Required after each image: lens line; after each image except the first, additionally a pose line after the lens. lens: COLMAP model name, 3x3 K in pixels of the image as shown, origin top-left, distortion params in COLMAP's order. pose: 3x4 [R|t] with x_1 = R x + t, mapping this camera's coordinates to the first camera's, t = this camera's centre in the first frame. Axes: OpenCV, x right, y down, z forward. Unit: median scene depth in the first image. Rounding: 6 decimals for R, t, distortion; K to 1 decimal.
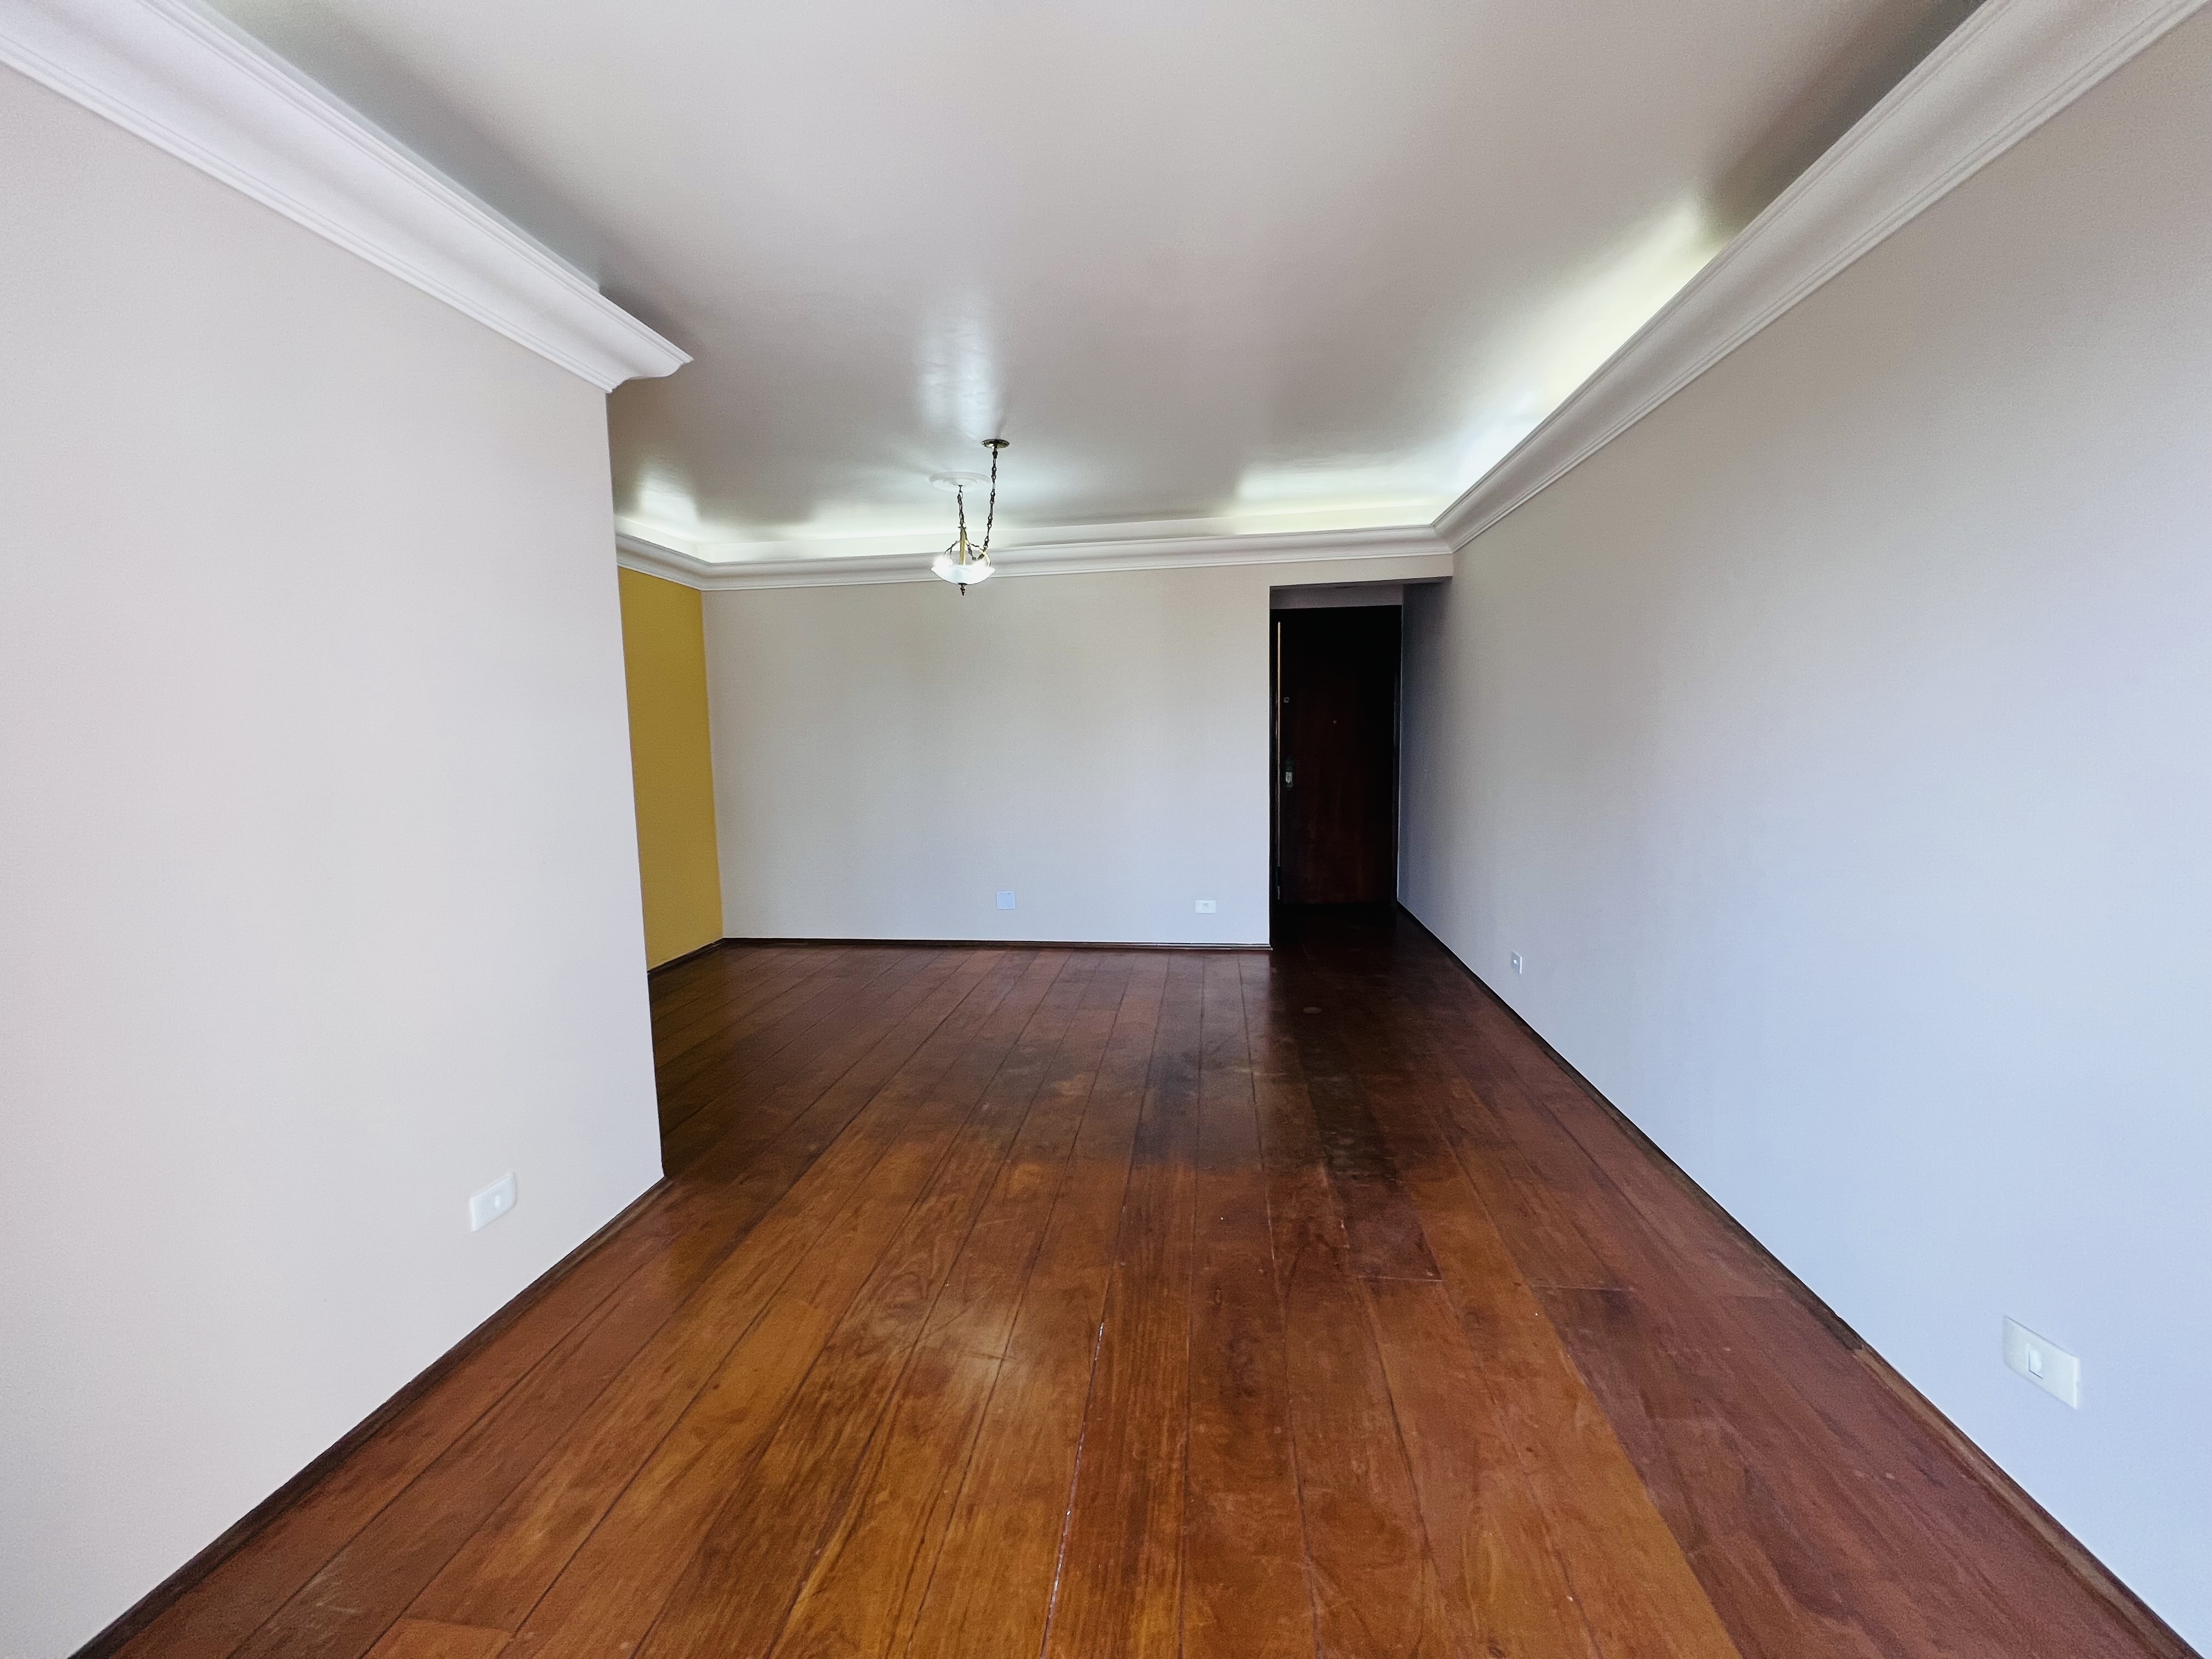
lens RADIAL K [[879.0, 0, 1104.2], [0, 879.0, 827.7], [0, 0, 1]] dist [-0.004538, -0.000654]
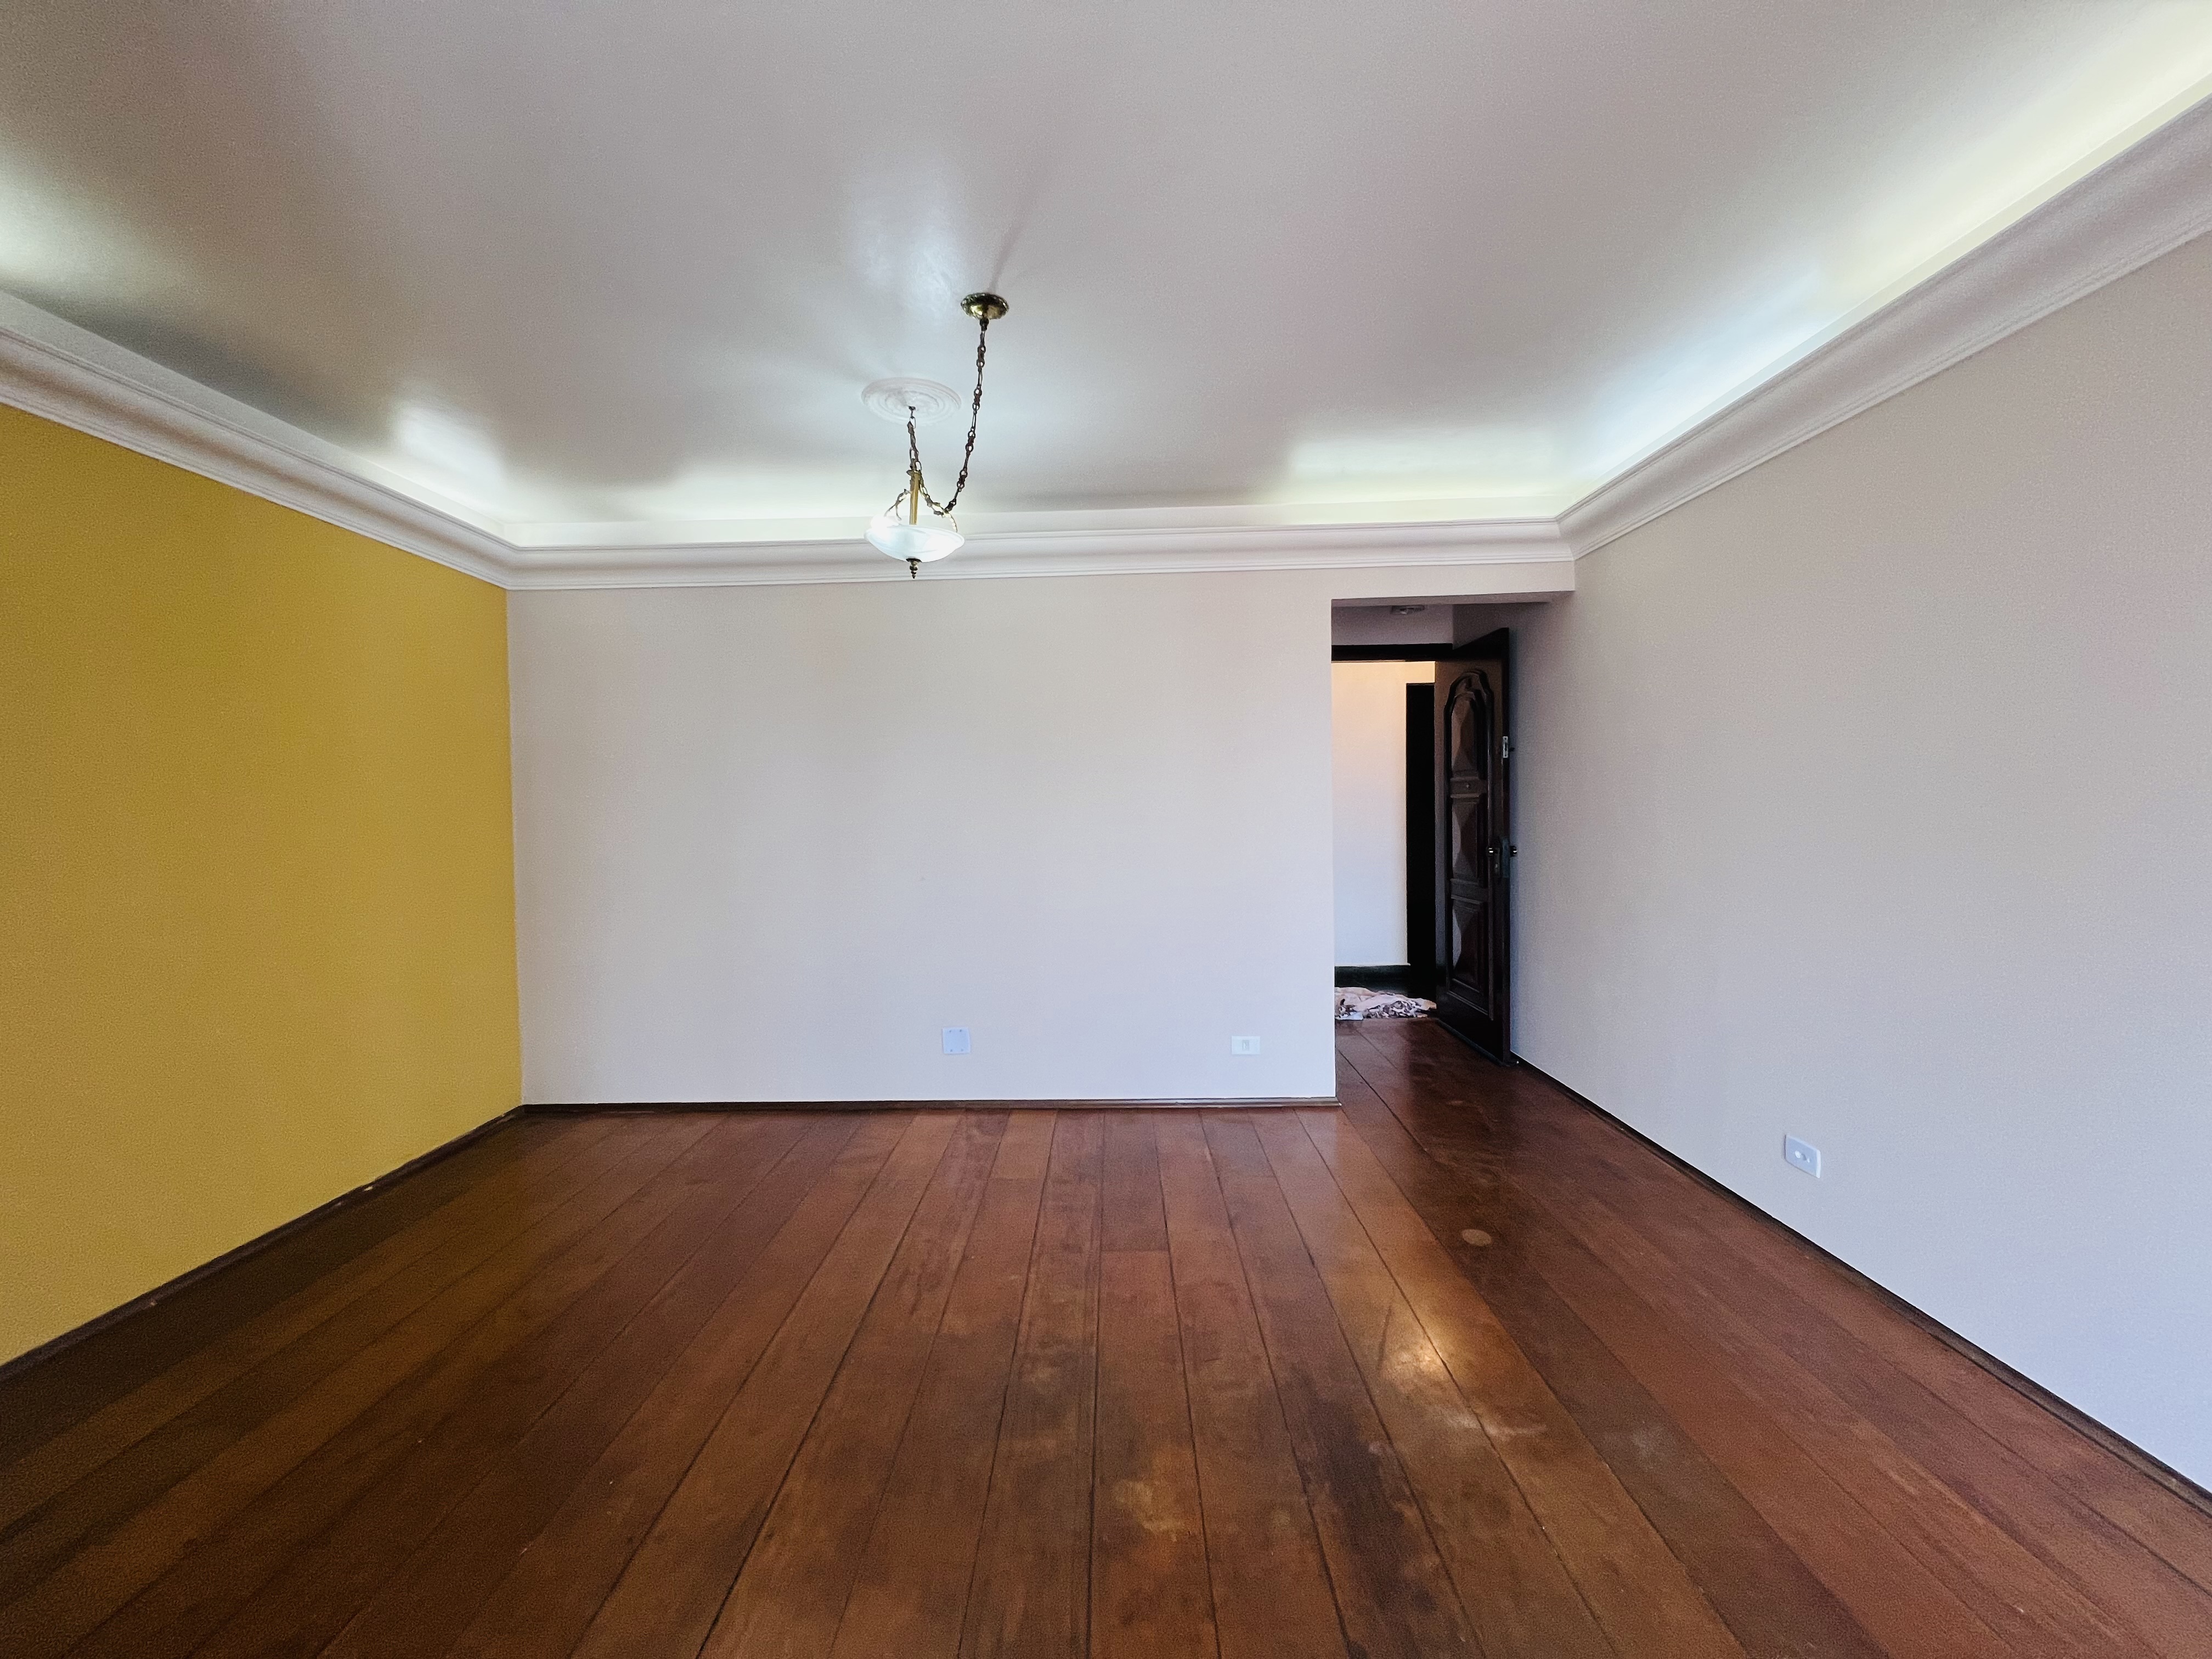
lens RADIAL K [[879.0, 0, 1101.5], [0, 879.0, 829.3], [0, 0, 1]] dist [-0.004538, -0.000654]
pose [[0.994213, 0.001050, 0.107419, -0.095158], [0.007658, 0.996715, -0.080624, -0.033236], [-0.107151, 0.080980, 0.990939, 0.380422]]
